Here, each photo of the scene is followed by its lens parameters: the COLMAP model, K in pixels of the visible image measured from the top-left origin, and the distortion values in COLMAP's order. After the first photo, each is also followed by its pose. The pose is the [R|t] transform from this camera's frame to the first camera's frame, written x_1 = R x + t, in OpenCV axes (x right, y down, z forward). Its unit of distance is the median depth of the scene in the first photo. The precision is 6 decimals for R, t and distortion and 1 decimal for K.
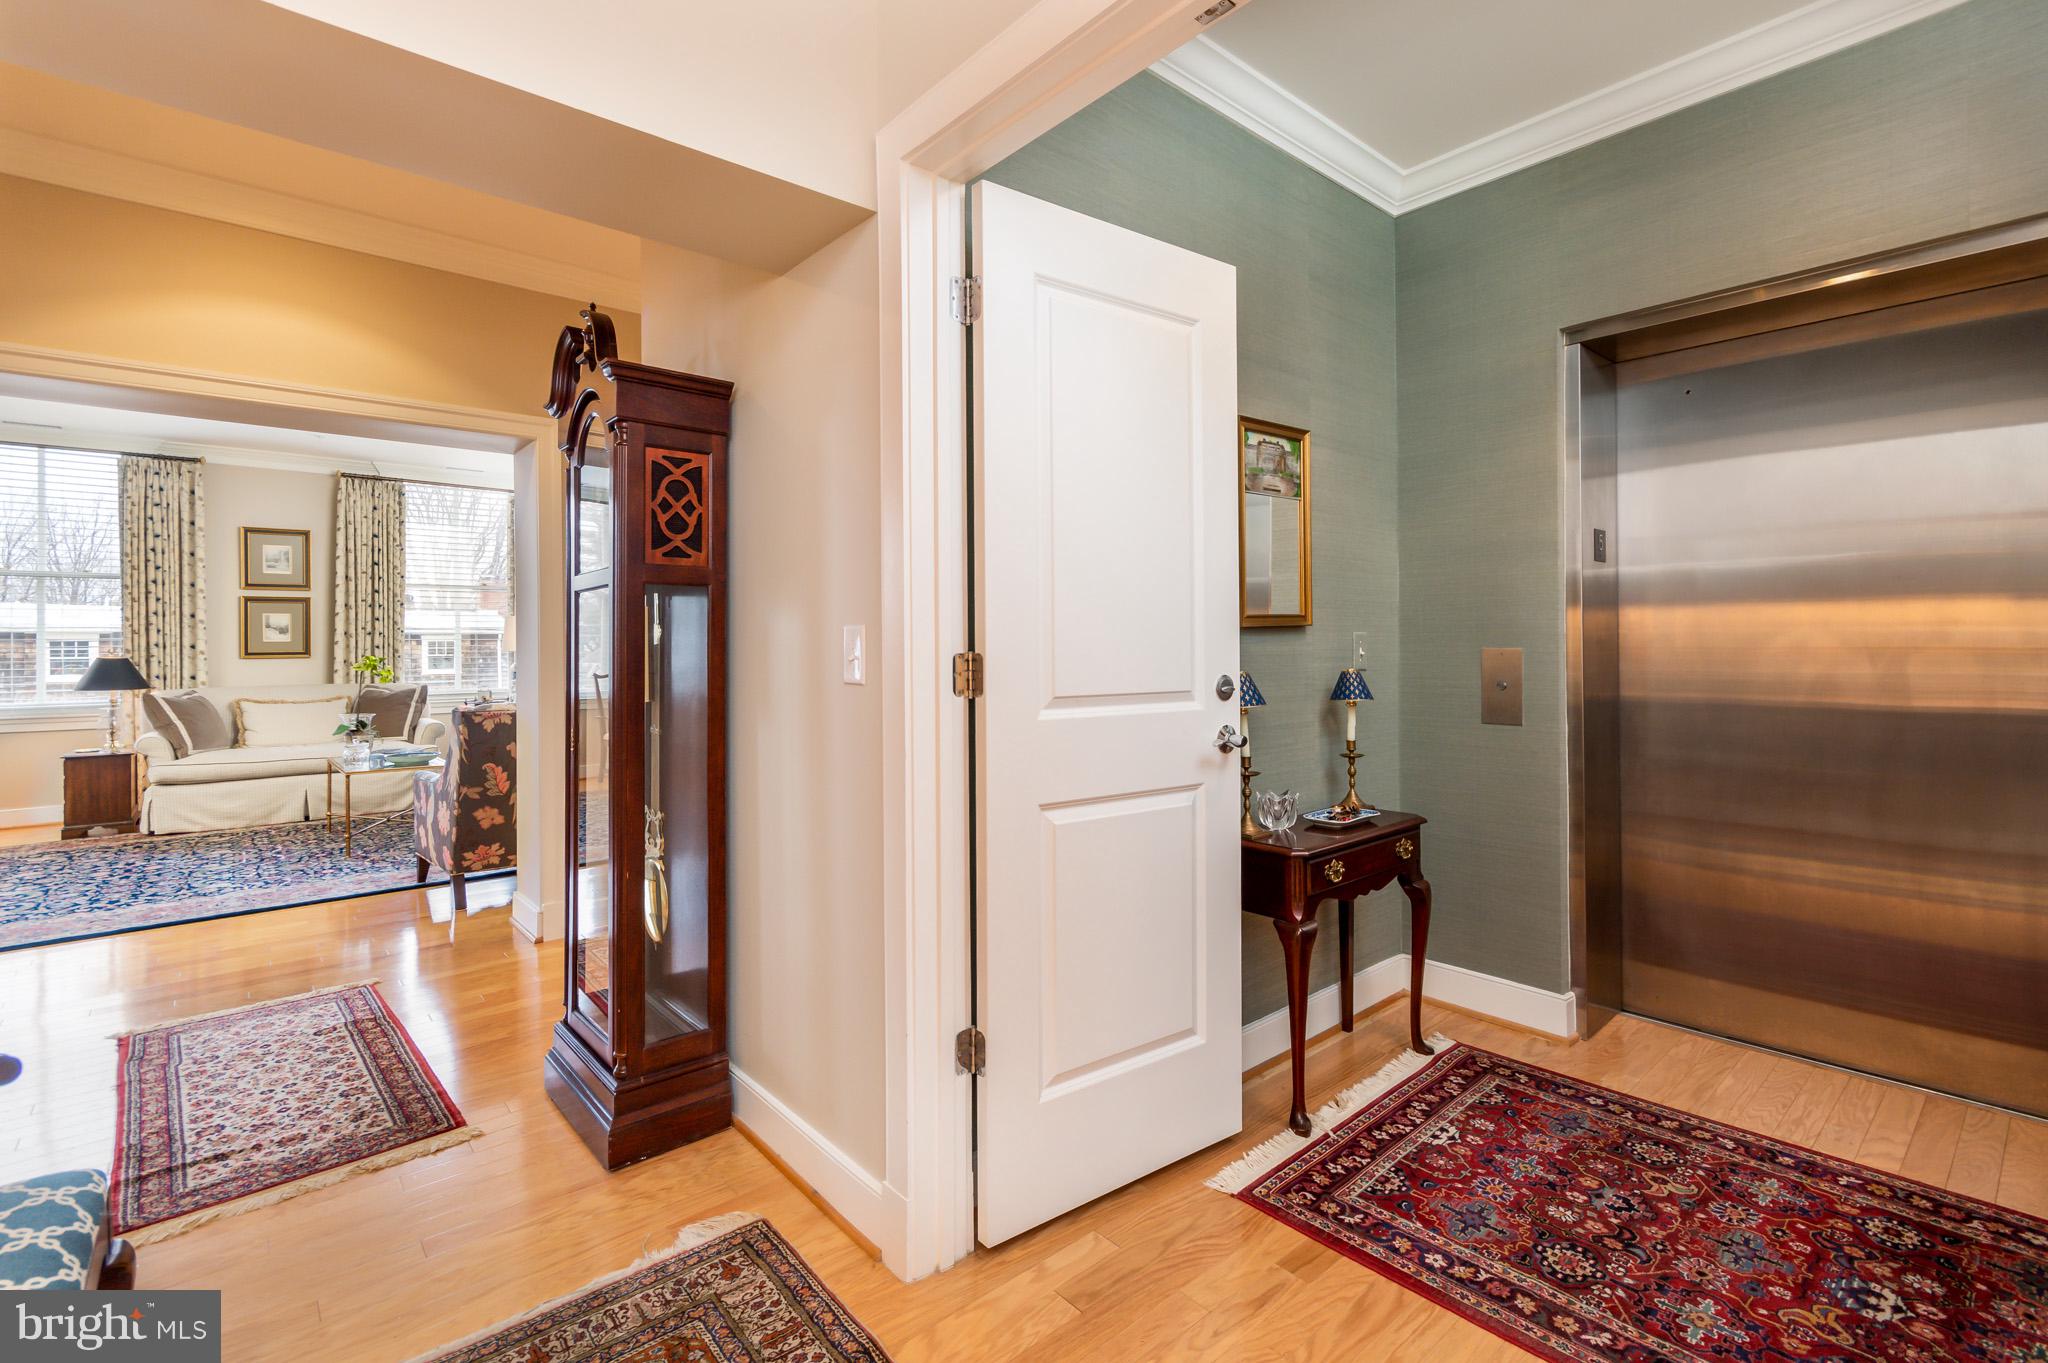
lens RADIAL K [[919.8, 0, 1008.5], [0, 919.8, 635.7], [0, 0, 1]] dist [0.002325, -0.000474]
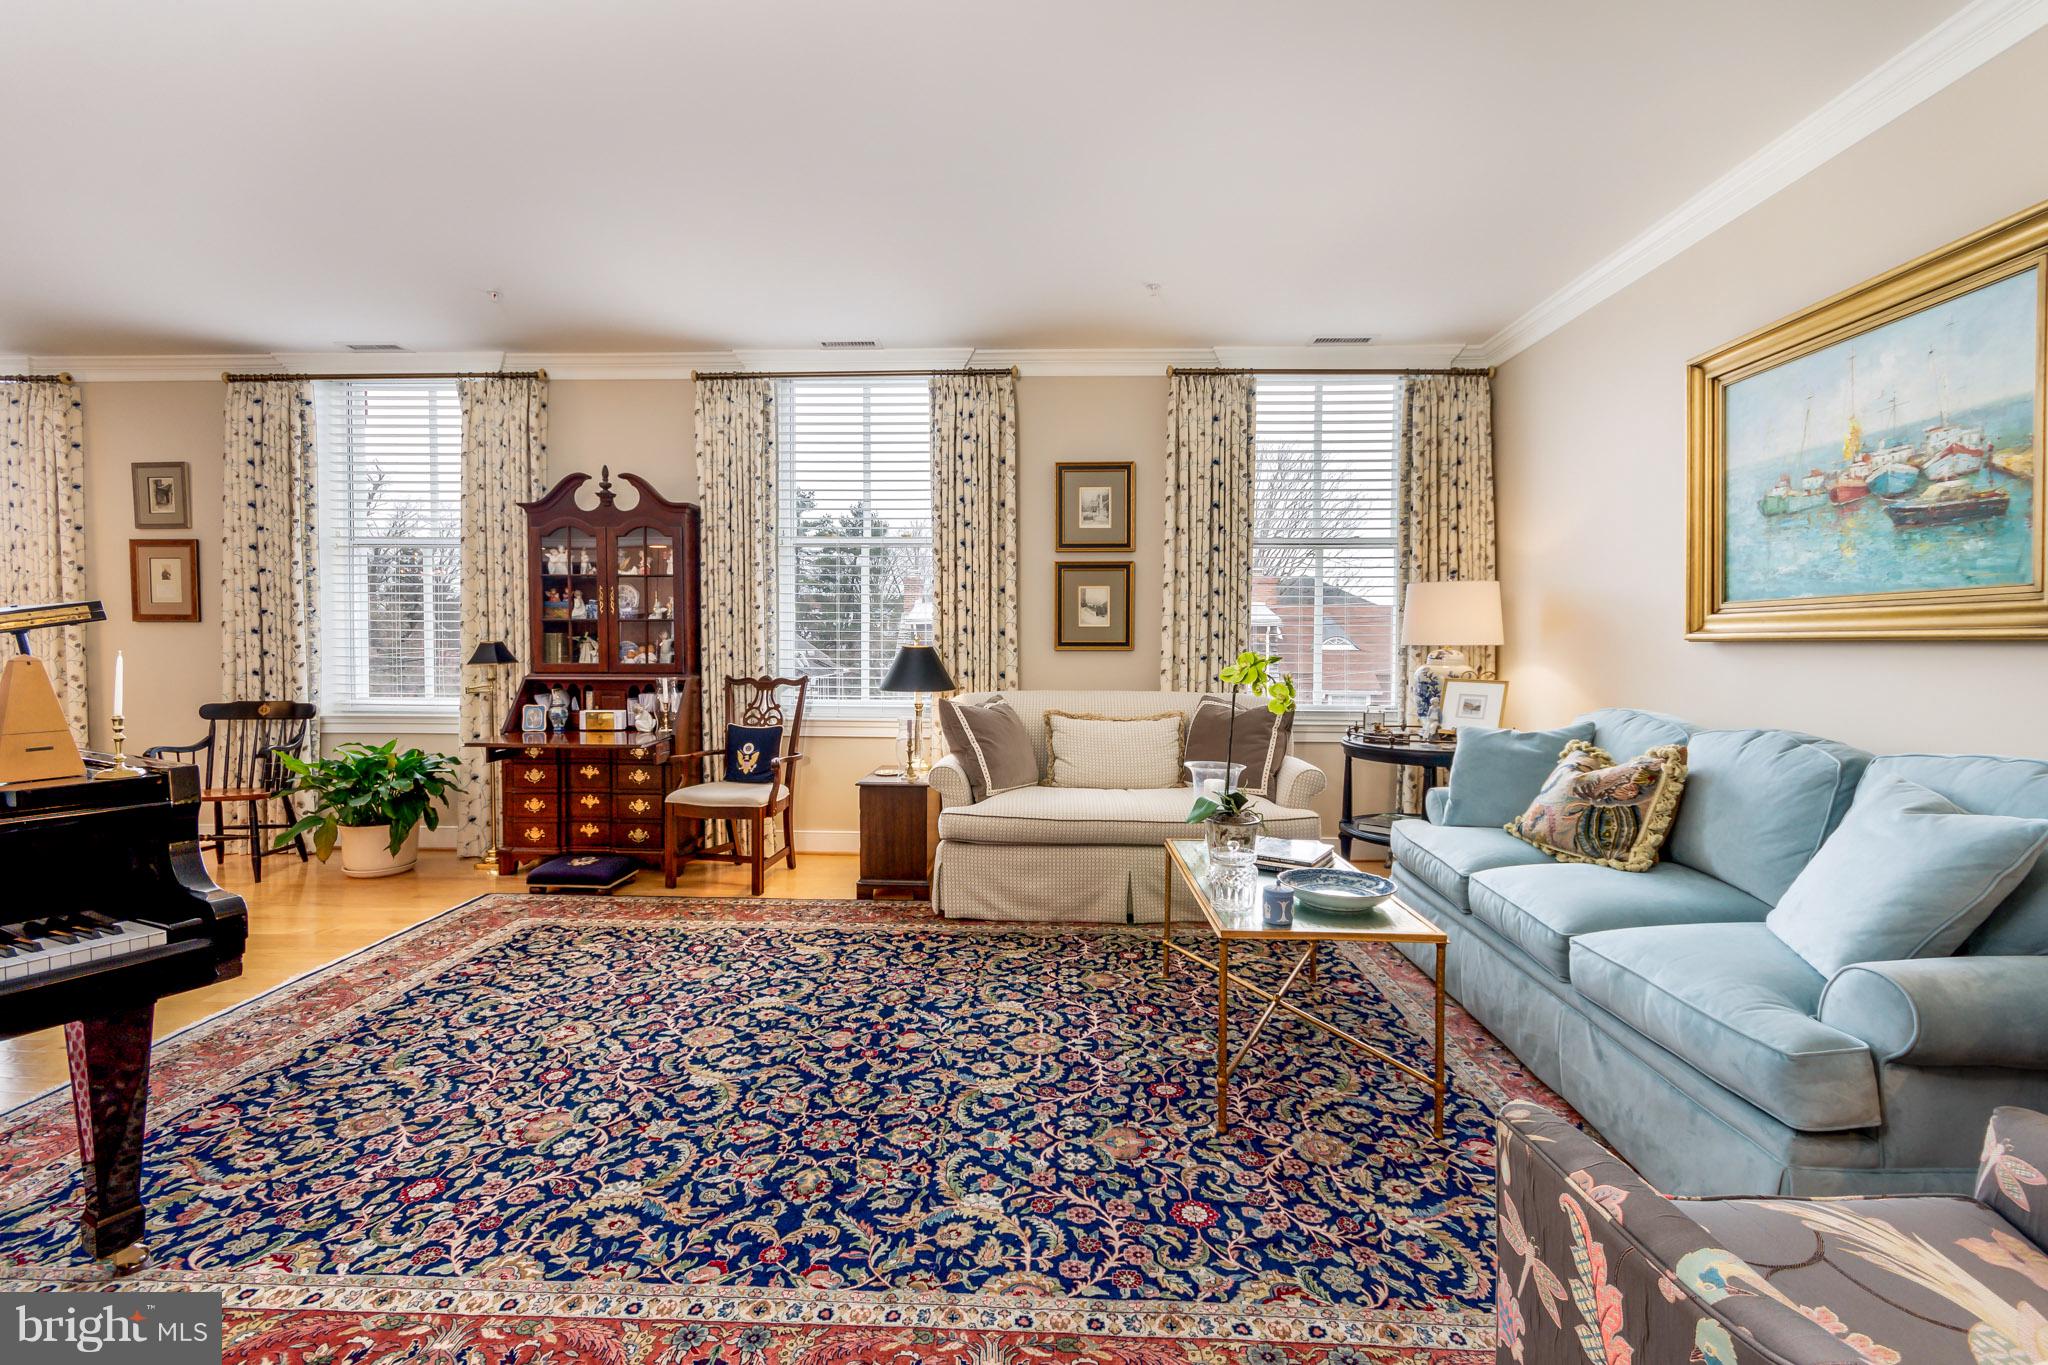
lens RADIAL K [[919.8, 0, 1028.4], [0, 919.8, 666.5], [0, 0, 1]] dist [0.002325, -0.000474]
pose [[0.739372, 0.029587, -0.672646, -0.392767], [-0.005331, 0.999260, 0.038093, 0.010996], [0.673276, -0.024579, 0.738983, 0.490362]]
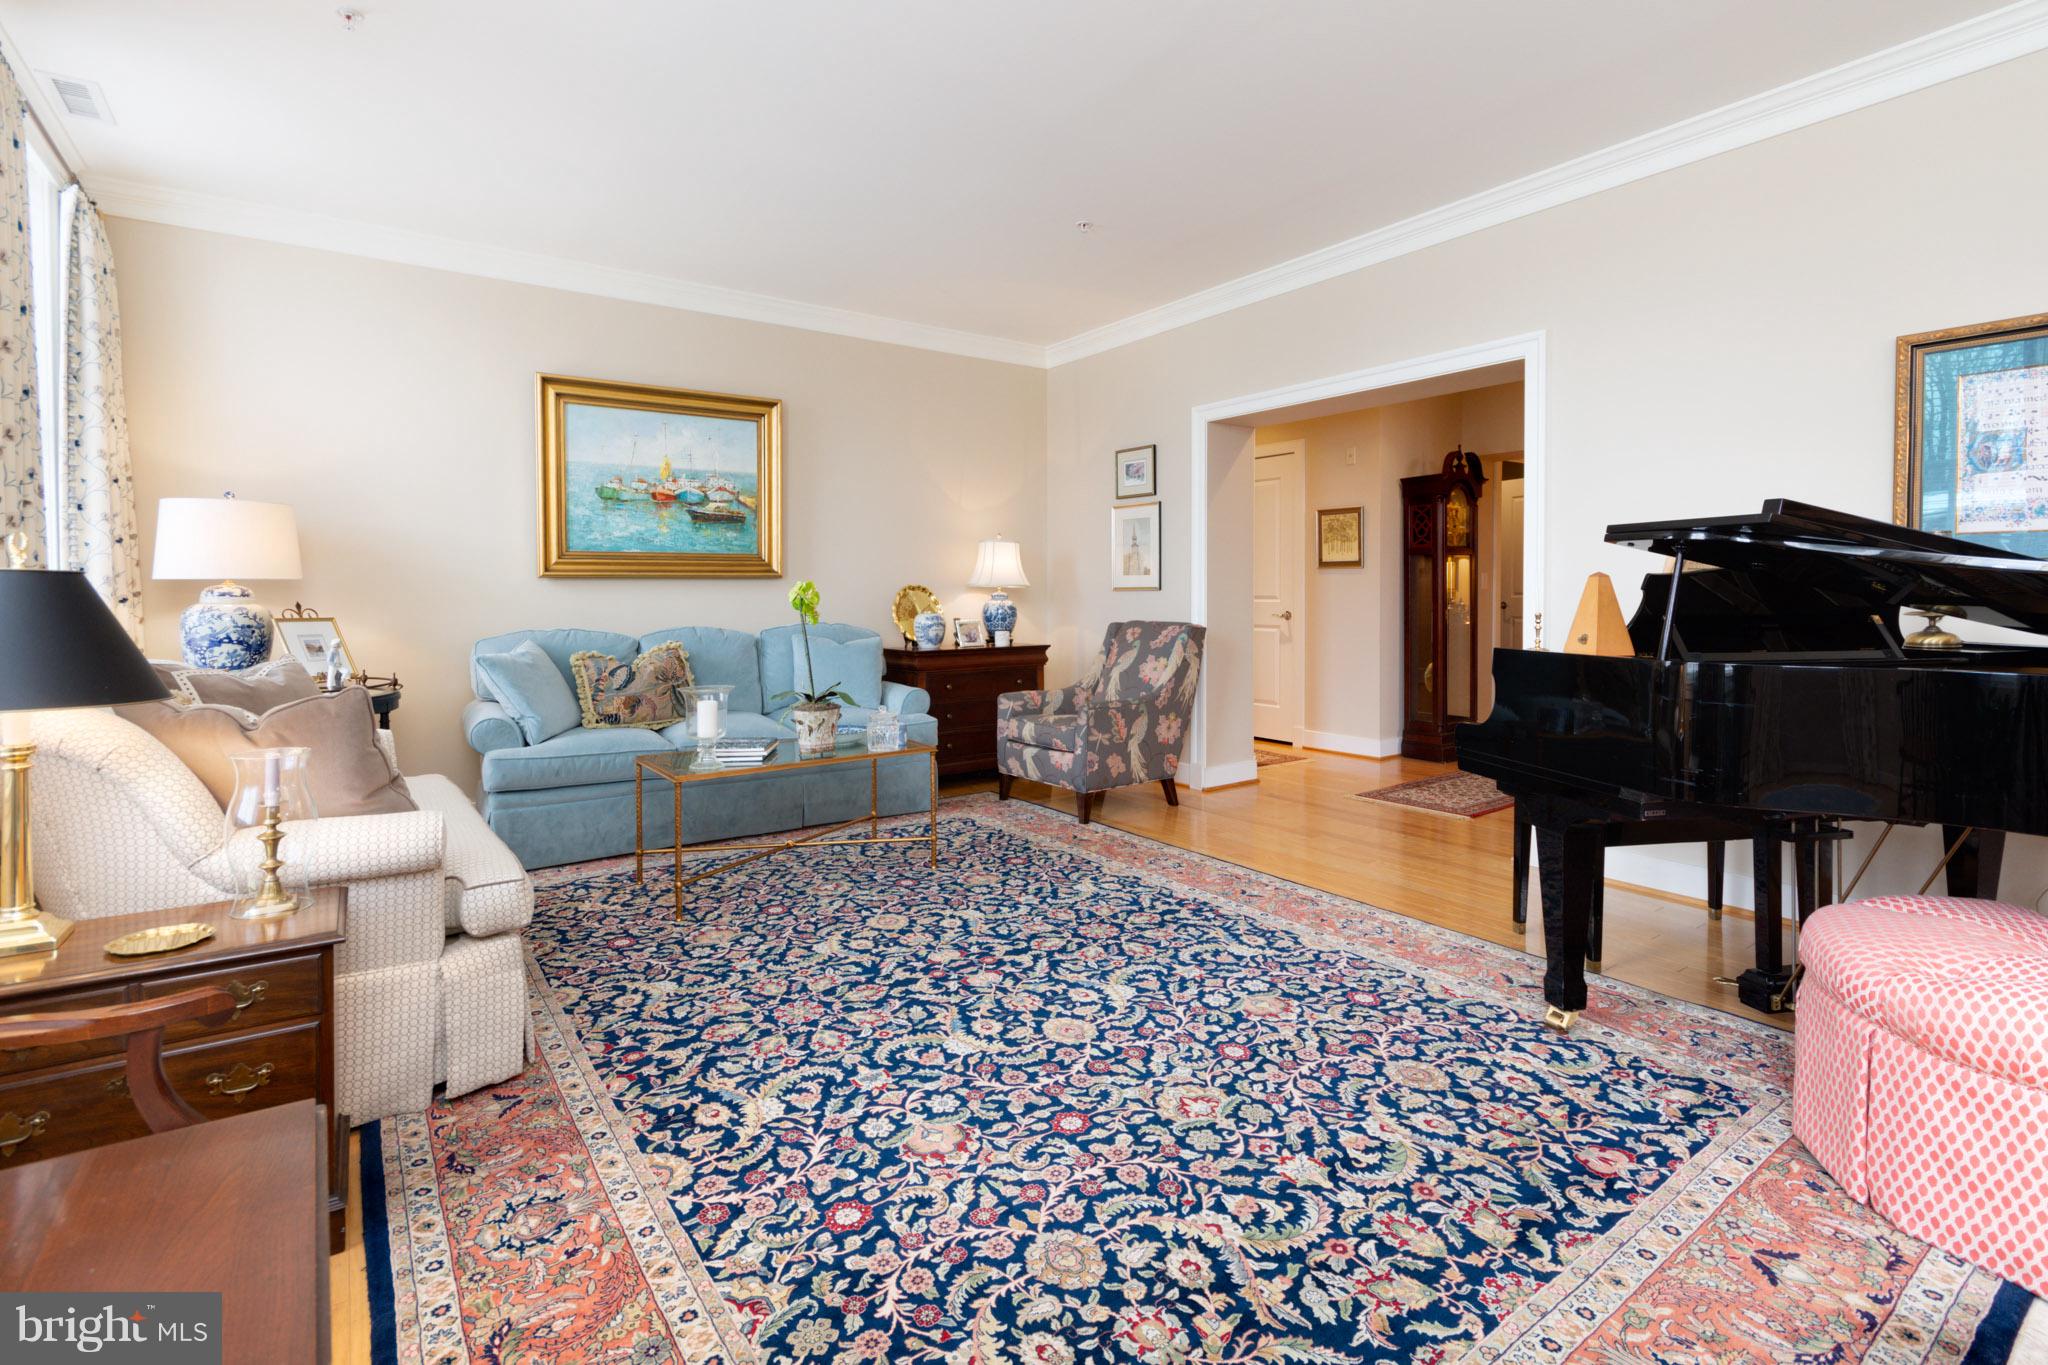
lens RADIAL K [[949.2, 0, 1019.9], [0, 949.2, 604.0], [0, 0, 1]] dist [-0.001332, 0.002284]
pose [[0.081631, -0.005159, 0.996649, -1.126457], [-0.004326, 0.999975, 0.005531, 0.028792], [-0.996653, -0.004763, 0.081607, 0.682832]]
